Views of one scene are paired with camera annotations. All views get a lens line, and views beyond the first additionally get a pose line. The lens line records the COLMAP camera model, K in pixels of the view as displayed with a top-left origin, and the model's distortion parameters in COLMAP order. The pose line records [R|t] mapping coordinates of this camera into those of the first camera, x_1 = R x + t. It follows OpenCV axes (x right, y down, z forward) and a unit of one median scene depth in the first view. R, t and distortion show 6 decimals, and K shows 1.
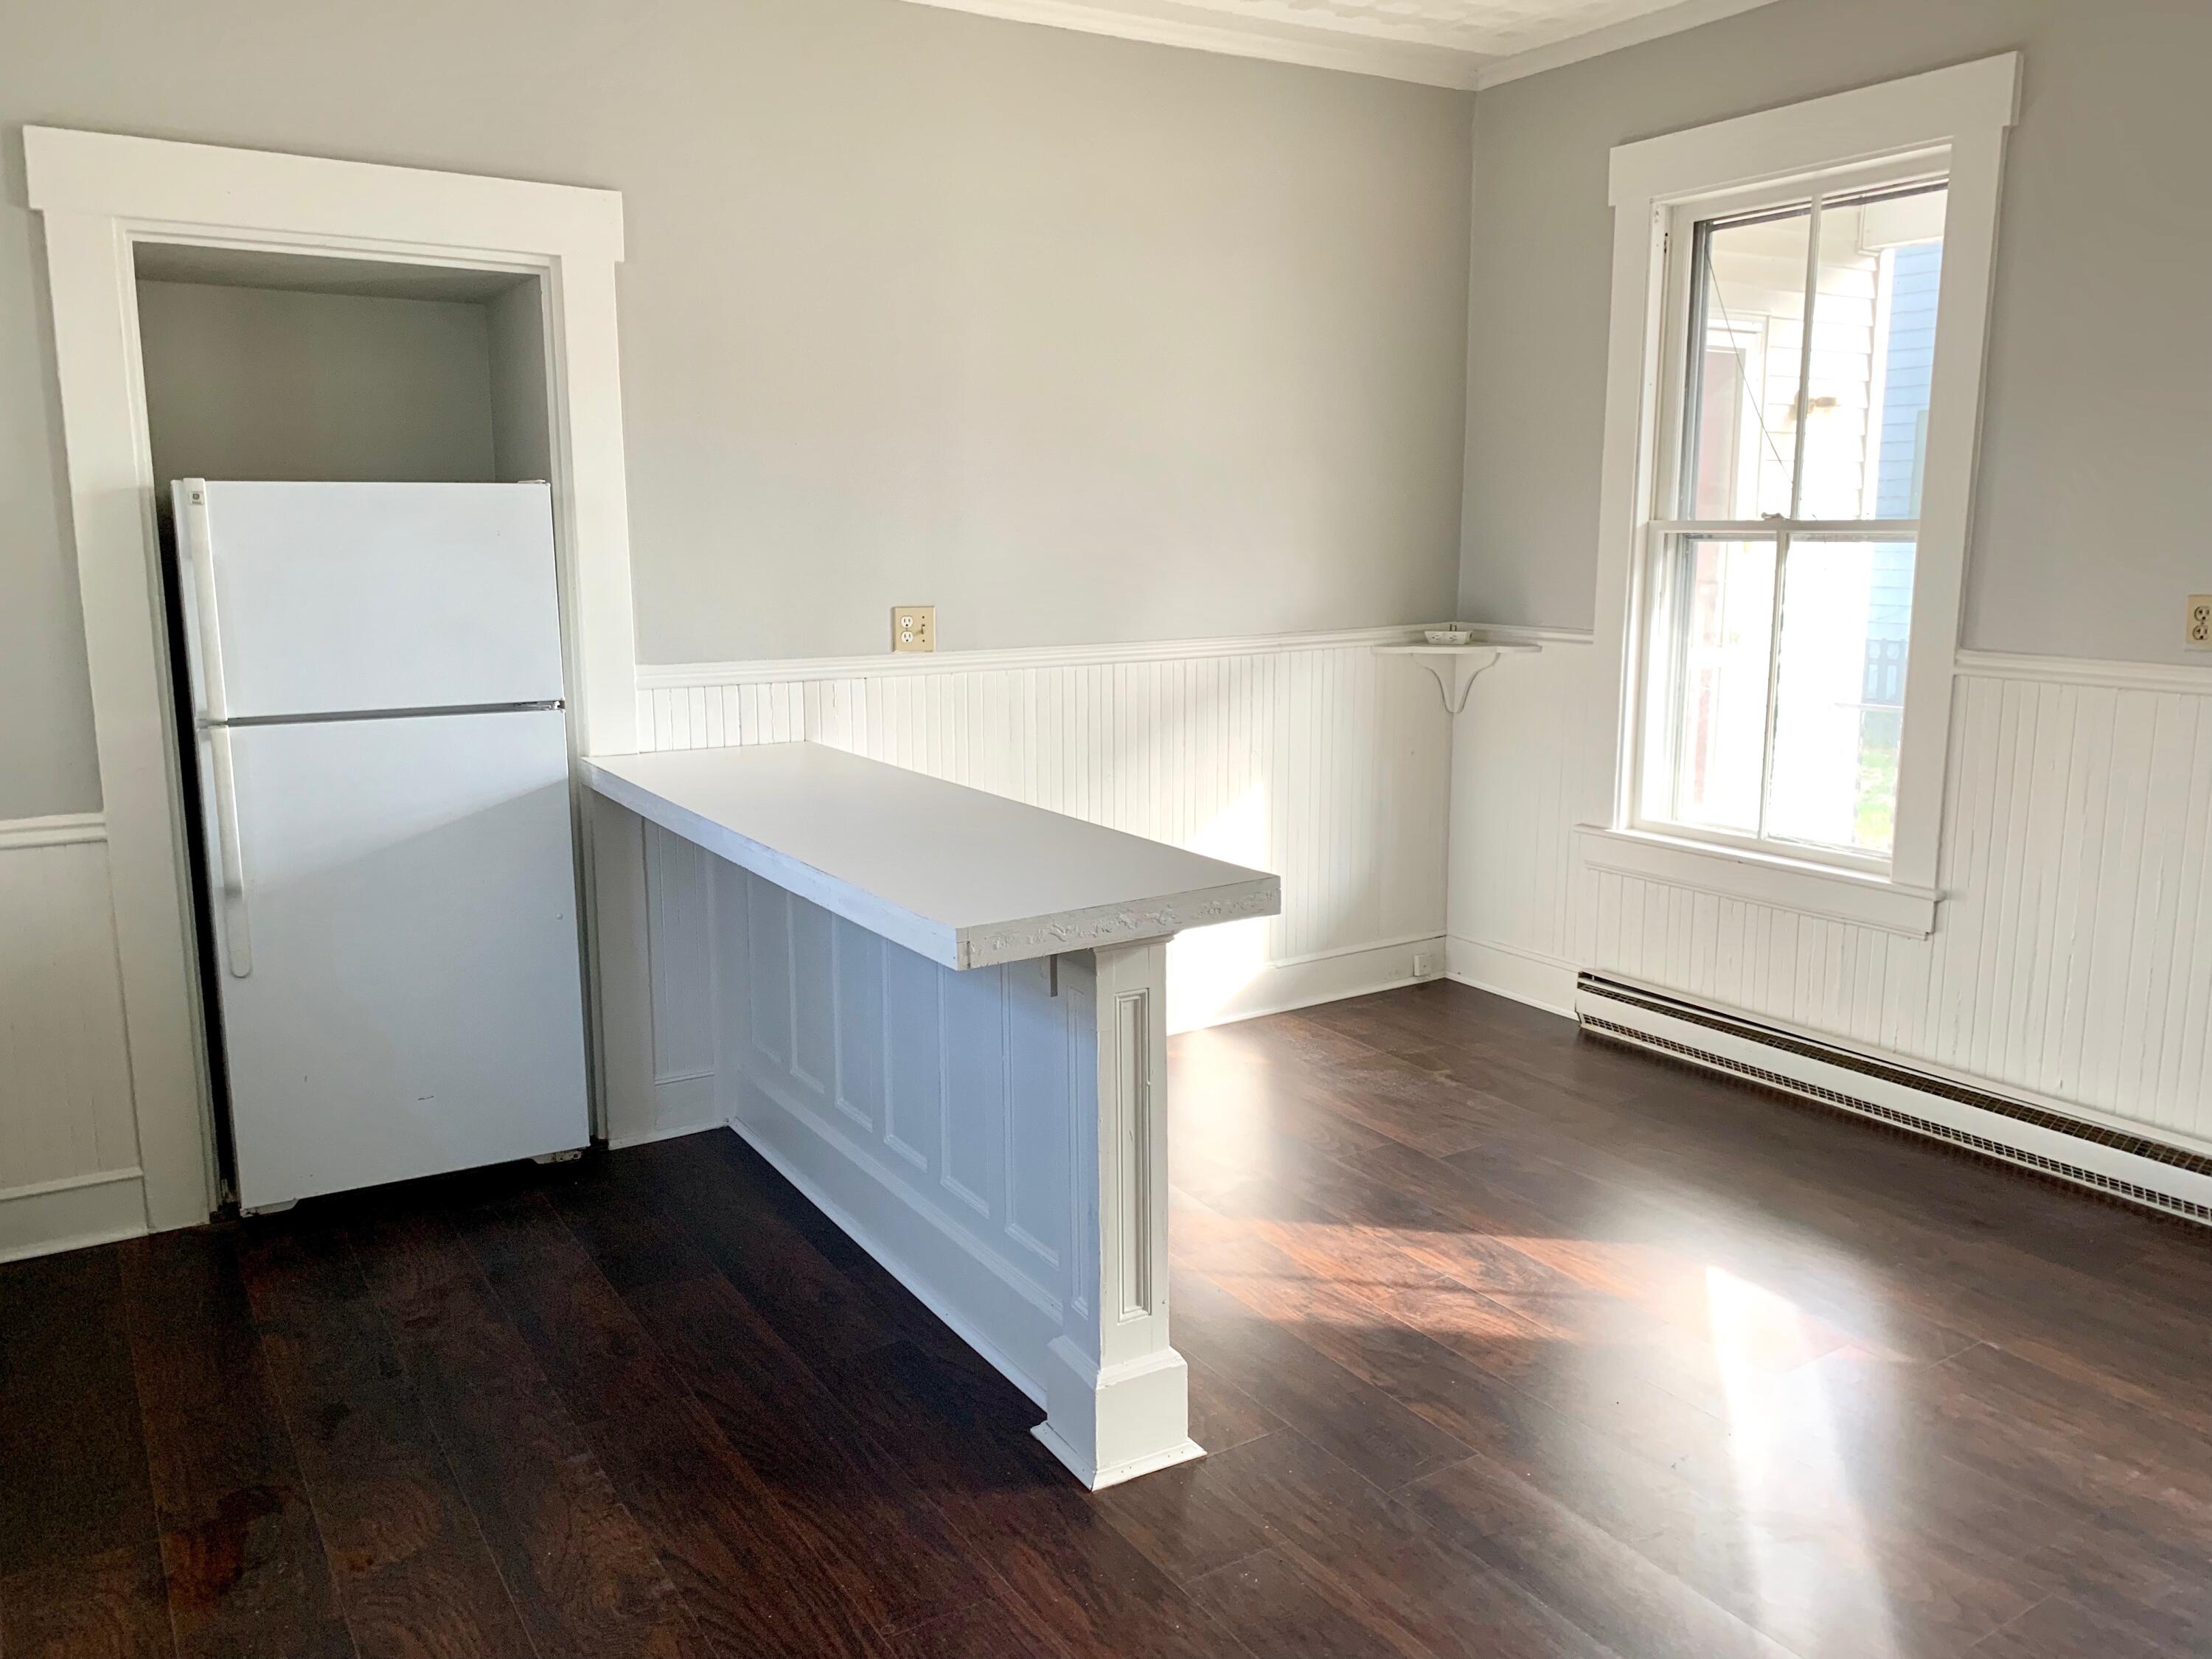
lens RADIAL K [[1695.1, 0, 1099.4], [0, 1695.1, 819.5], [0, 0, 1]] dist [0.031463, -0.020482]
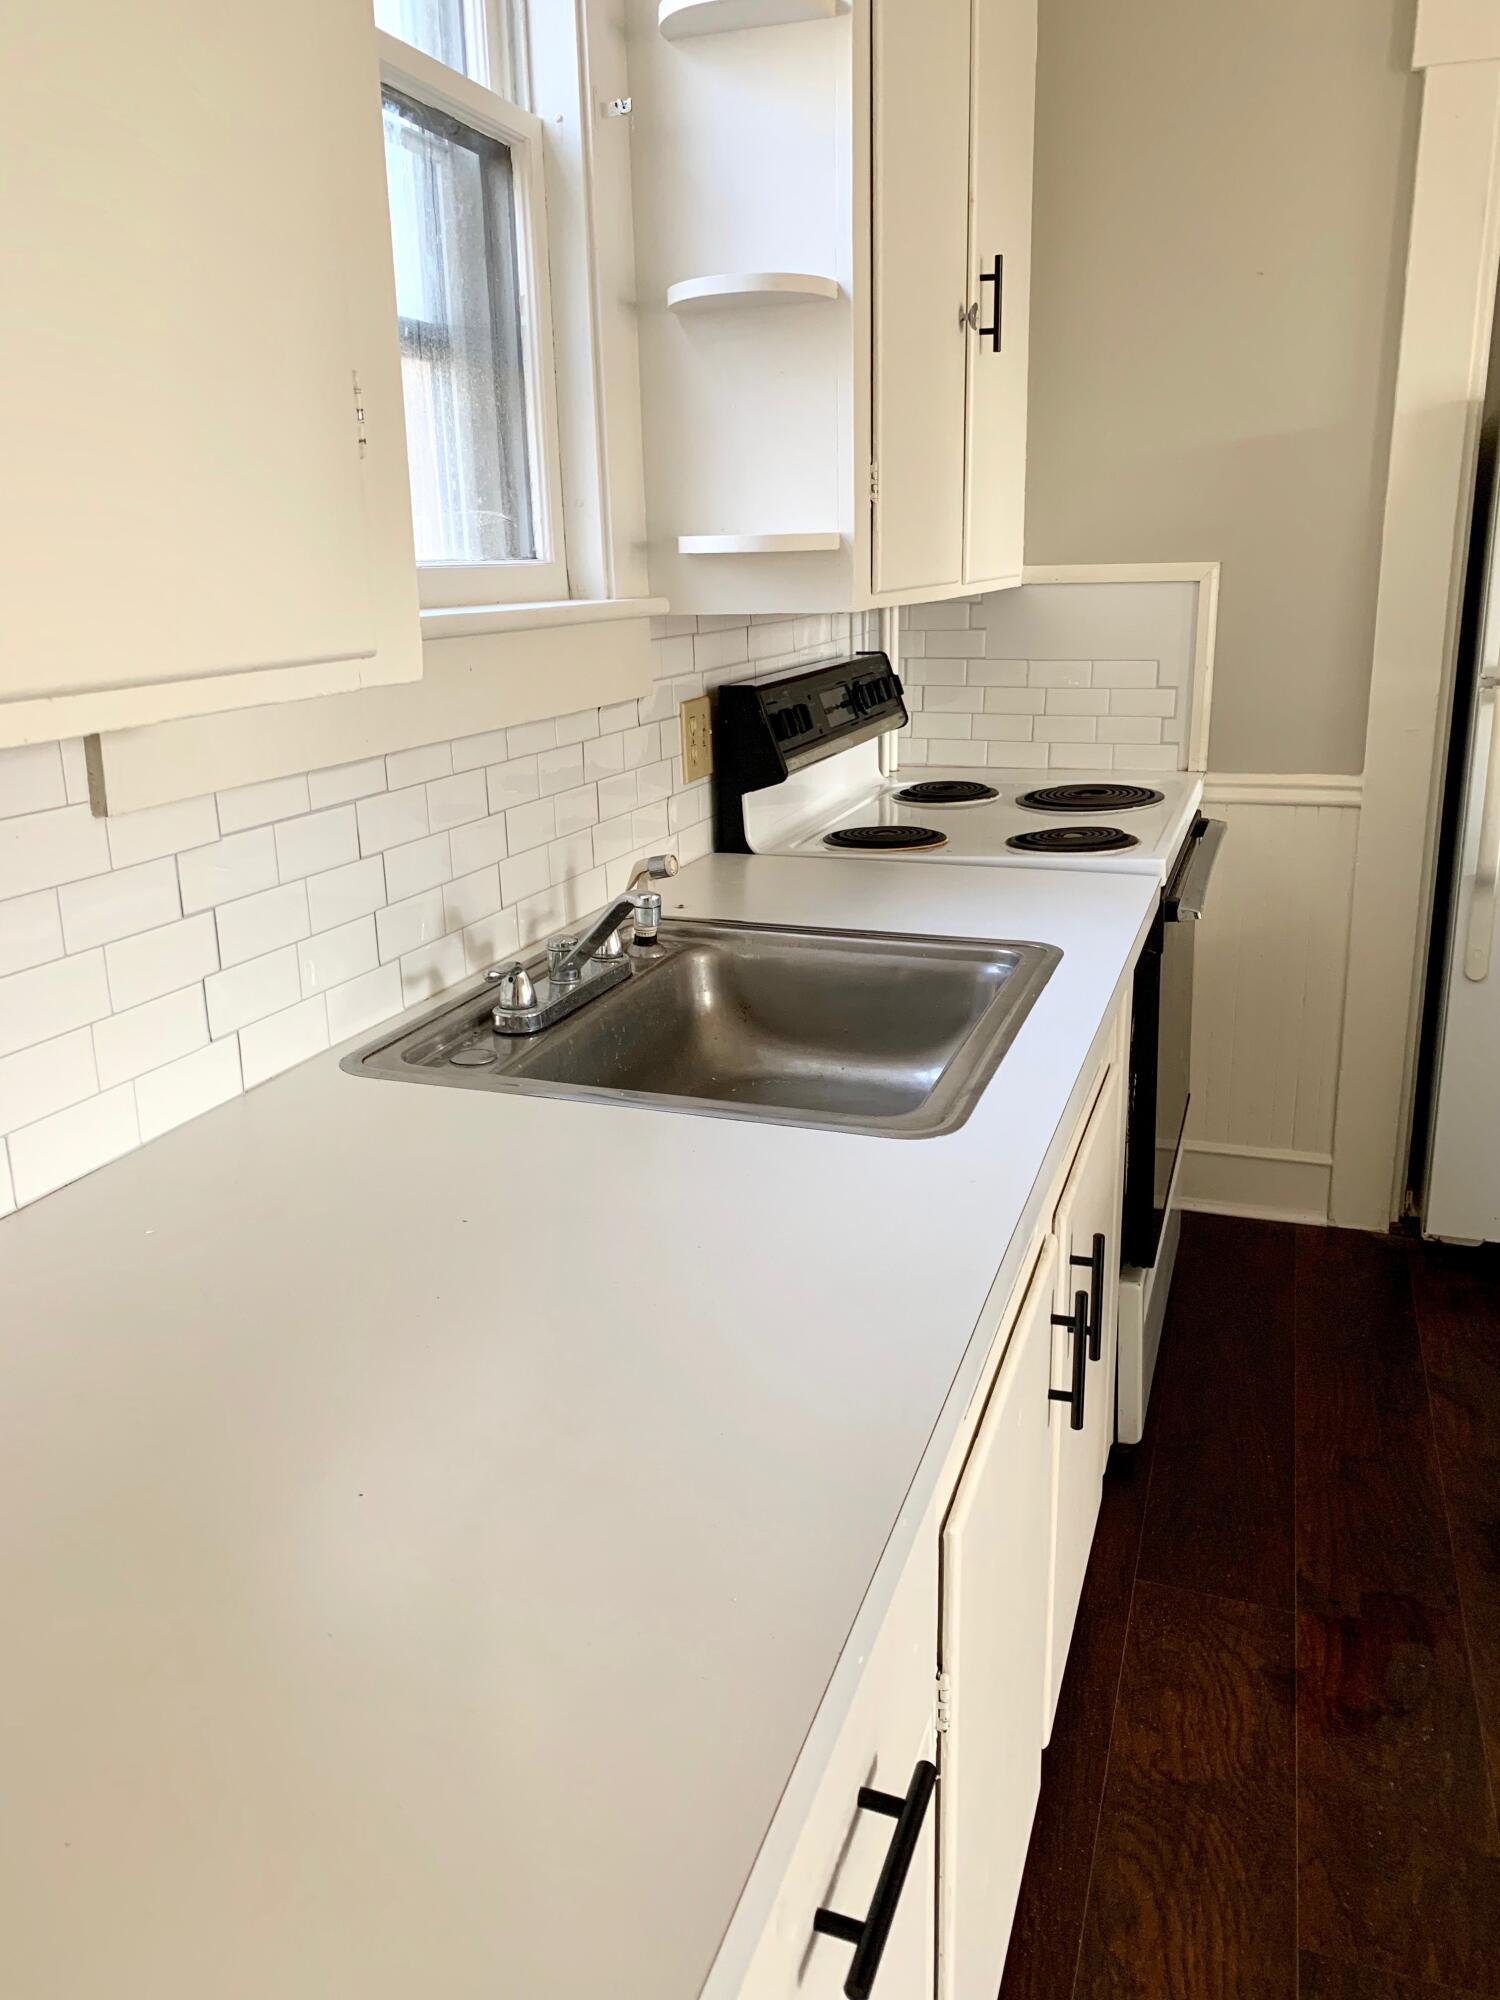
lens RADIAL K [[1519.1, 0, 748.9], [0, 1519.1, 991.1], [0, 0, 1]] dist [0.006678, -0.006252]
pose [[0.626219, 0.197888, -0.754115, -0.157860], [-0.108160, 0.979949, 0.167334, 0.008420], [0.772108, -0.023223, 0.635067, 0.235877]]
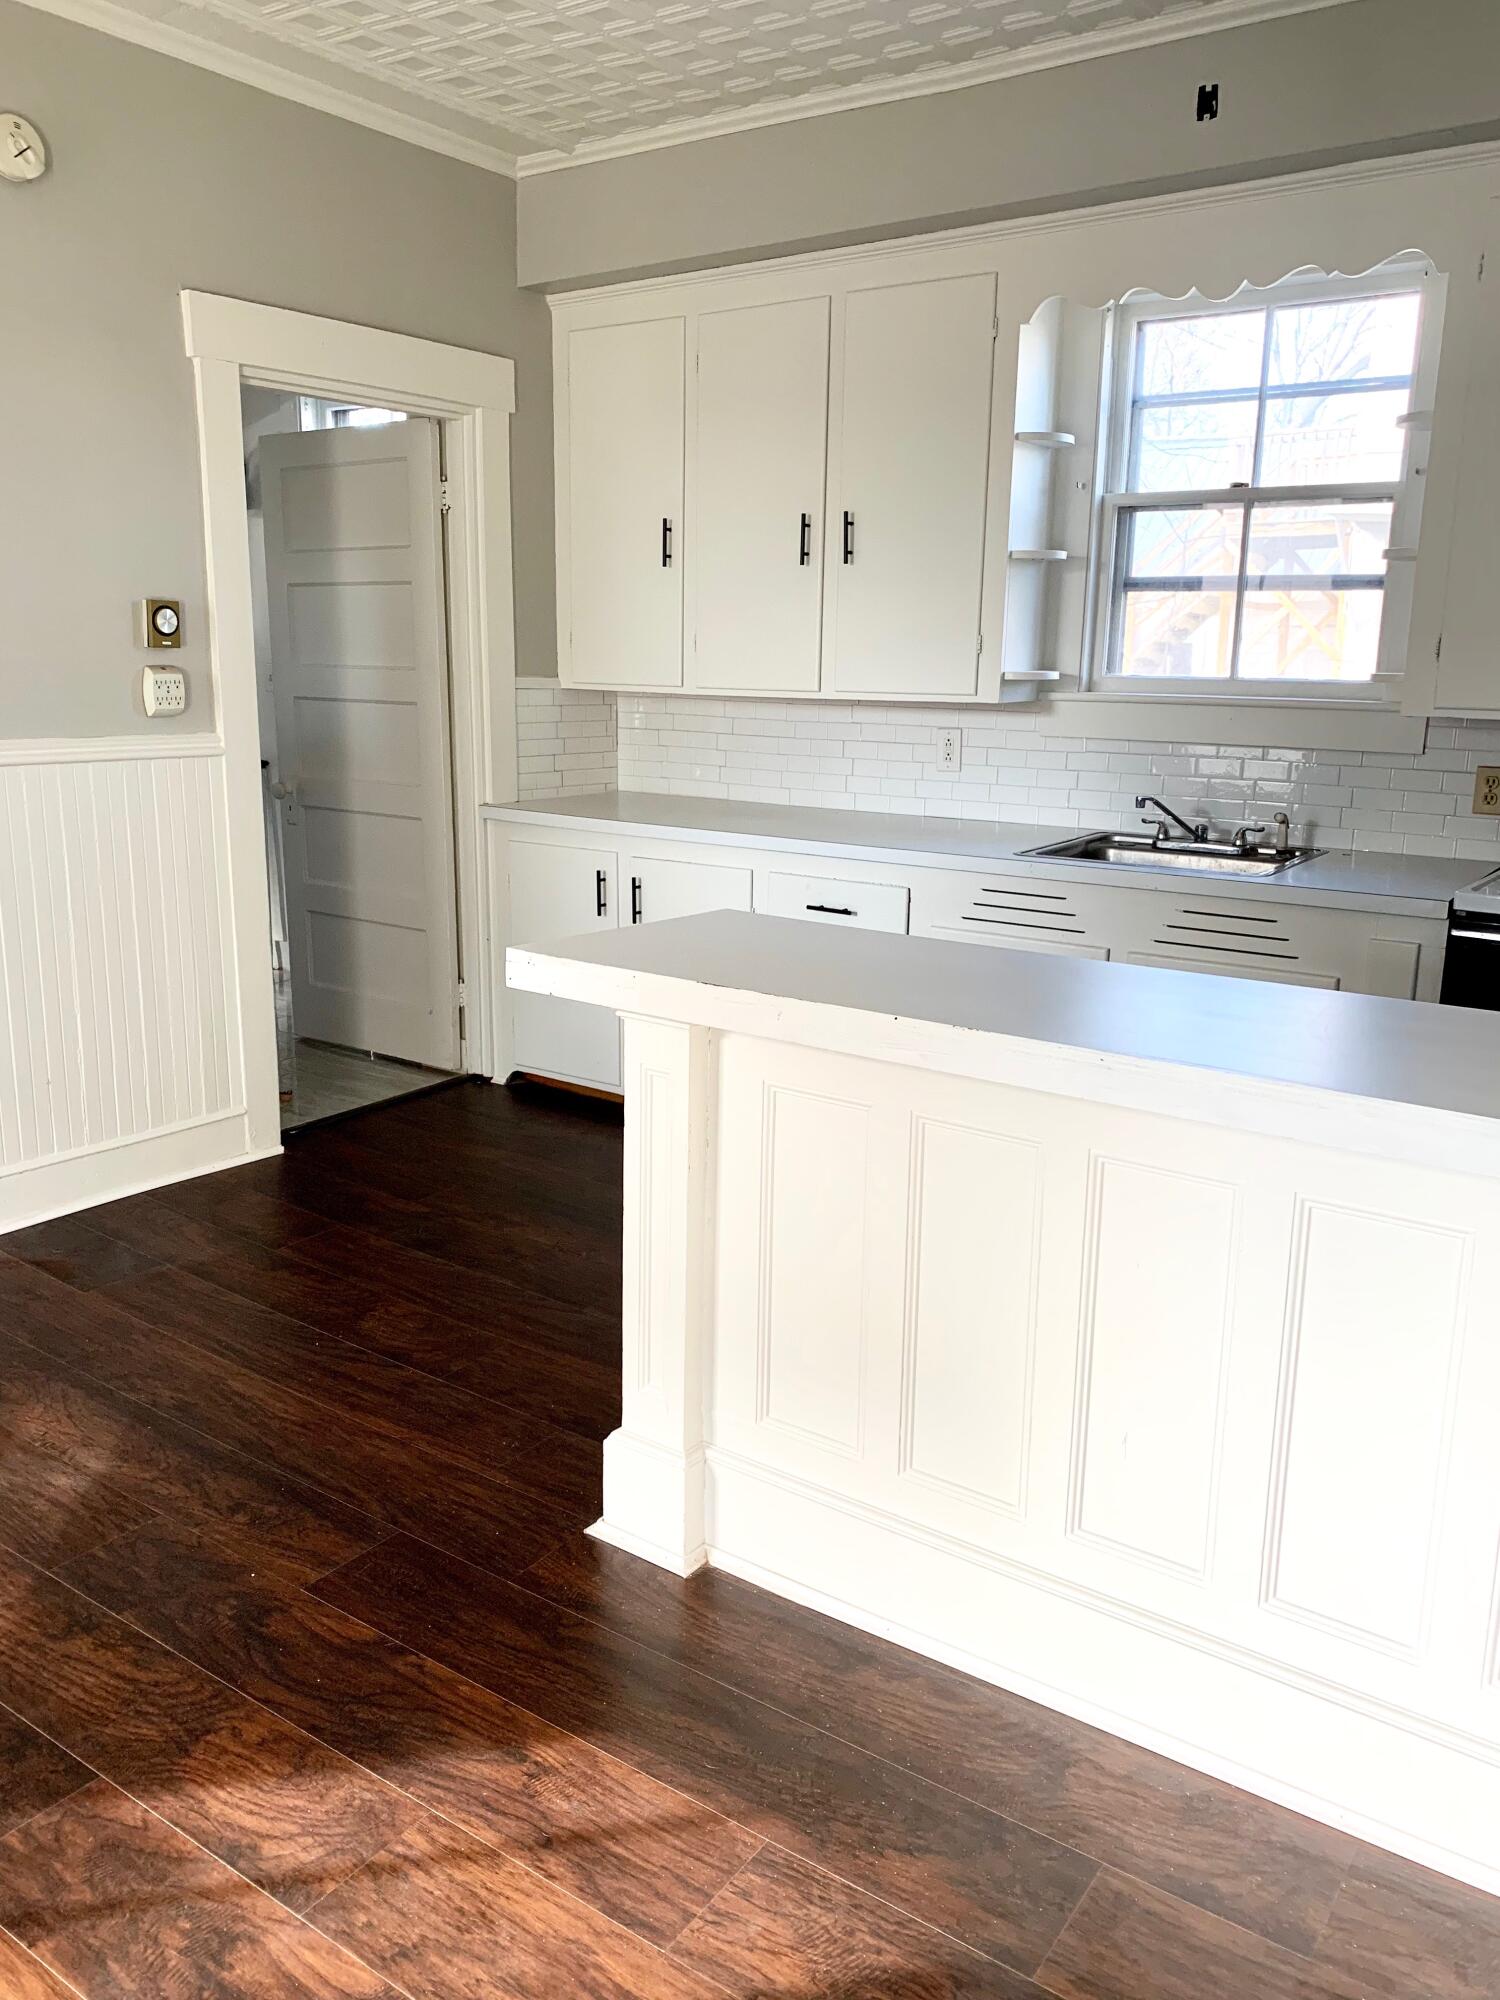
lens RADIAL K [[1519.1, 0, 748.9], [0, 1519.1, 991.1], [0, 0, 1]] dist [0.006678, -0.006252]
pose [[-0.921690, 0.072034, -0.381180, 0.248647], [-0.081897, 0.924330, 0.372703, -0.220870], [0.379184, 0.374734, -0.846046, 1.429905]]
